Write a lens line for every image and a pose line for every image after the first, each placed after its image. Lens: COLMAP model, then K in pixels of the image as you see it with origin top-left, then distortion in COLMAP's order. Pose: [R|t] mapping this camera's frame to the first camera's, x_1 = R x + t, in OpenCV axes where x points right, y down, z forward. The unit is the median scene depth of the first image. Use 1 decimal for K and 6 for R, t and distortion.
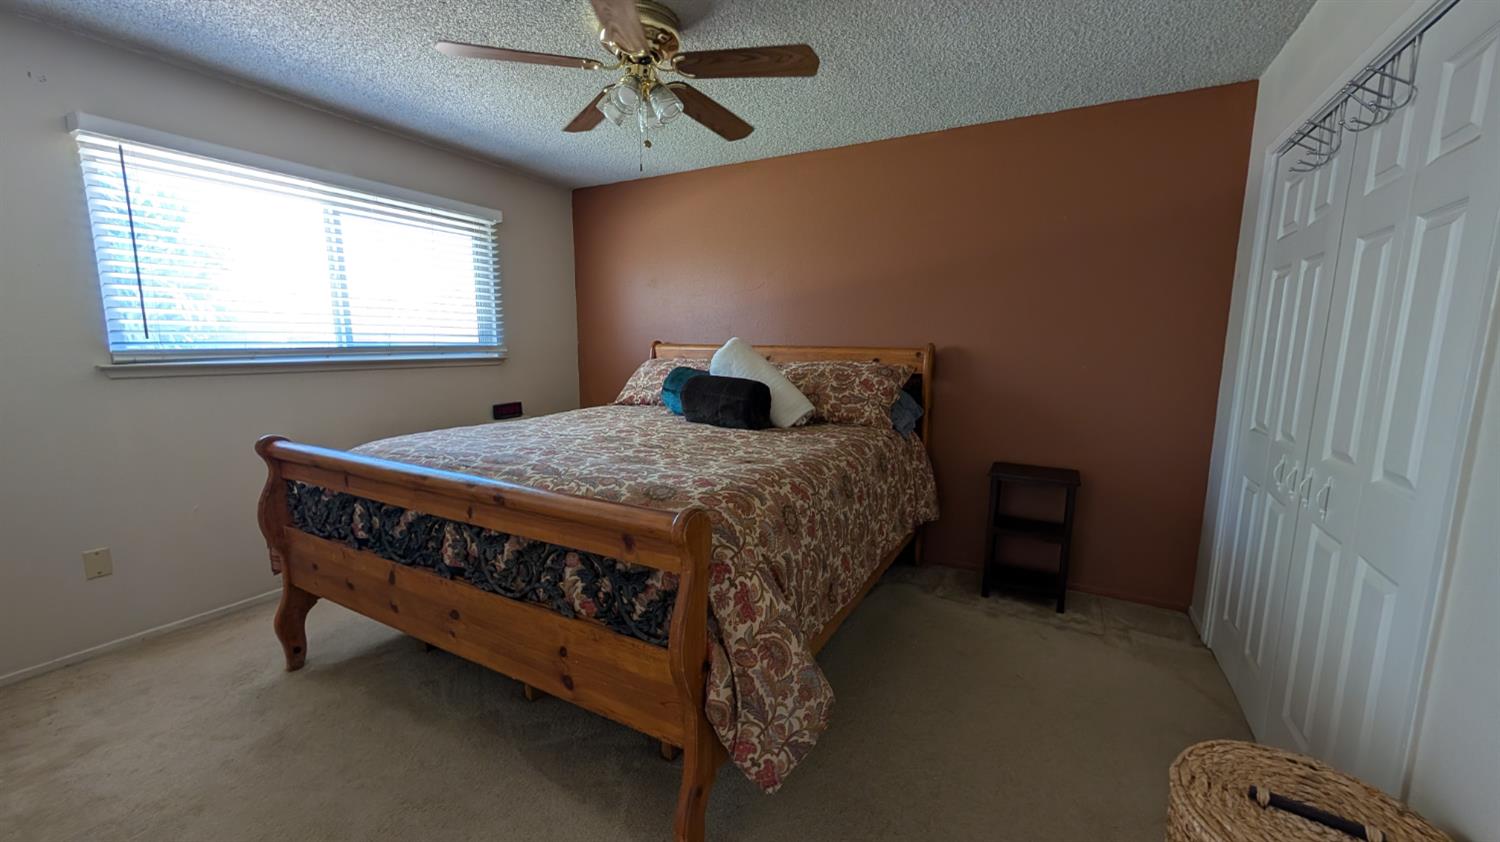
lens RADIAL K [[572.3, 0, 754.4], [0, 572.3, 422.6], [0, 0, 1]] dist [-0.000261, -0.000173]
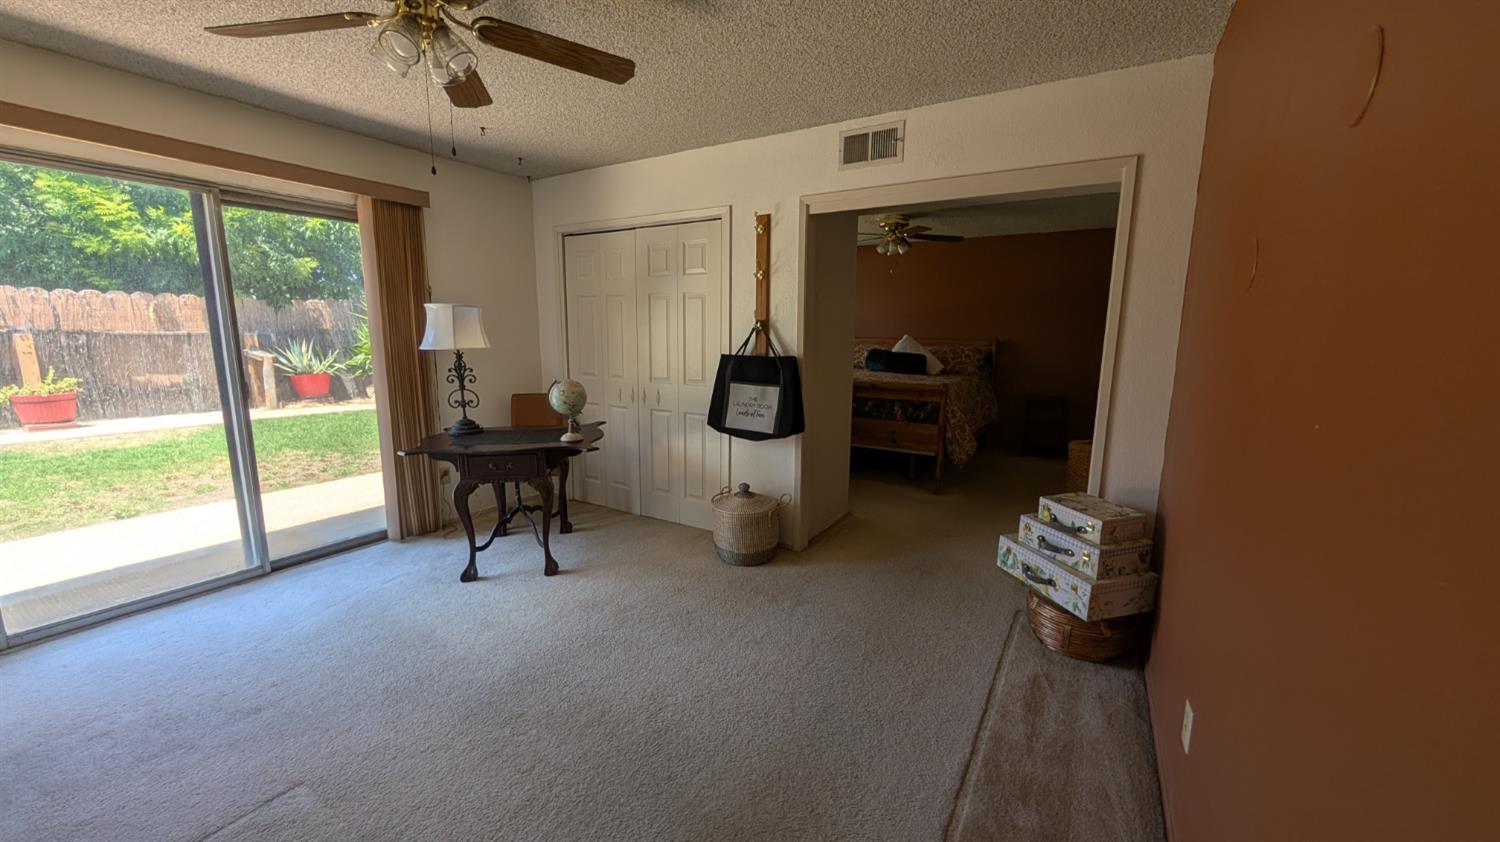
lens RADIAL K [[572.3, 0, 745.8], [0, 572.3, 424.0], [0, 0, 1]] dist [-0.000261, -0.000173]
pose [[0.998485, 0.012023, -0.053703, -0.966326], [-0.011233, 0.999825, 0.014987, 0.305232], [0.053874, -0.014361, 0.998444, -2.243390]]
